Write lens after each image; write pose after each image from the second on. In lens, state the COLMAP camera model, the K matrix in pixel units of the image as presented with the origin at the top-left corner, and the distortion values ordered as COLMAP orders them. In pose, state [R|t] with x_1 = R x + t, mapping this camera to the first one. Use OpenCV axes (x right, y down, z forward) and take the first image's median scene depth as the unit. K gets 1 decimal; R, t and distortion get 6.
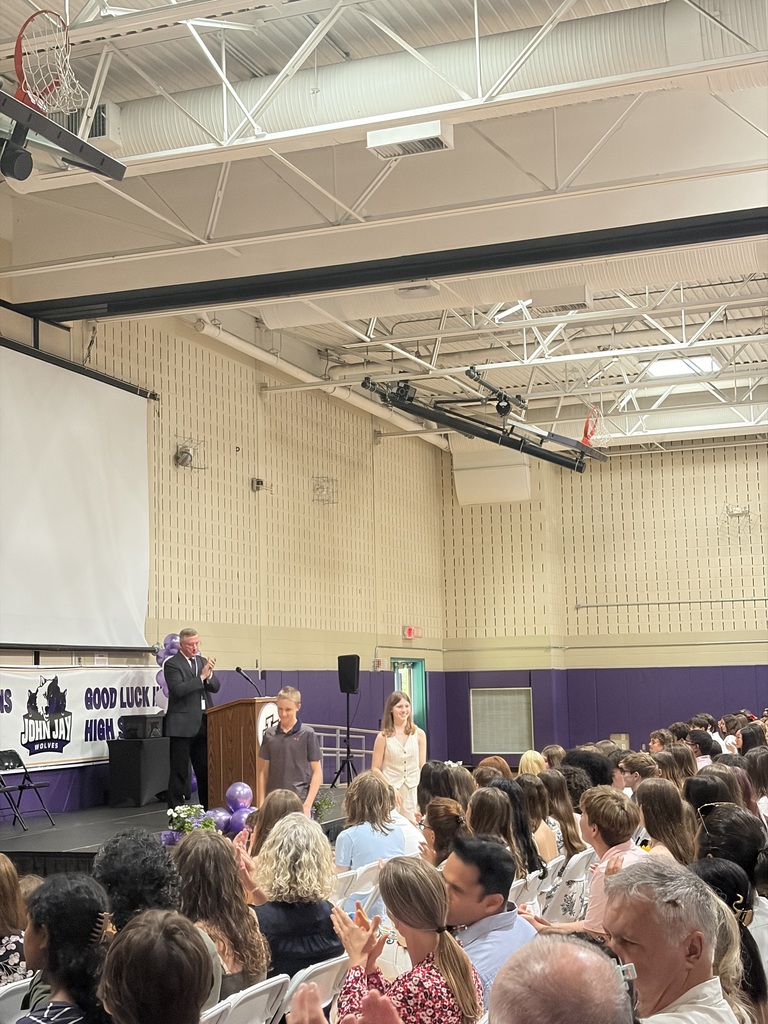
lens RADIAL K [[1537.3, 0, 389.4], [0, 1537.3, 512.4], [0, 0, 1]] dist [0.253619, -0.877782]
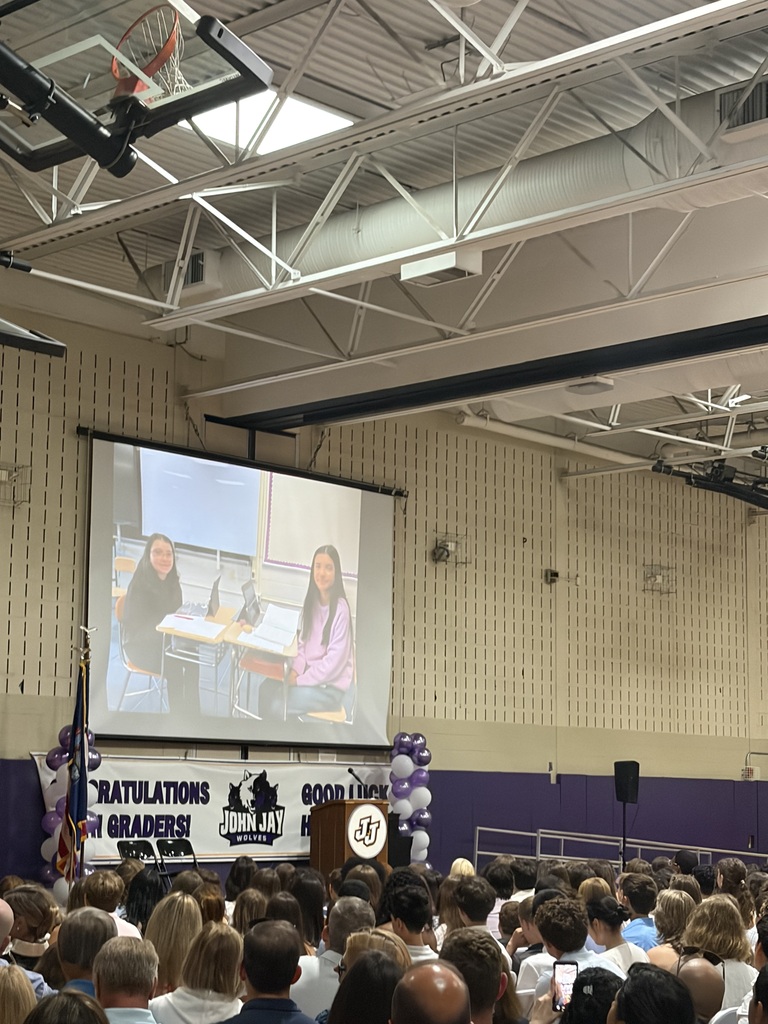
lens RADIAL K [[1881.5, 0, 388.5], [0, 1881.5, 527.4], [0, 0, 1]] dist [0.285916, -1.068821]
pose [[0.918276, -0.016258, -0.395607, 0.331098], [0.006899, 0.999662, -0.025069, -0.023401], [0.395881, 0.020291, 0.918077, -0.123860]]
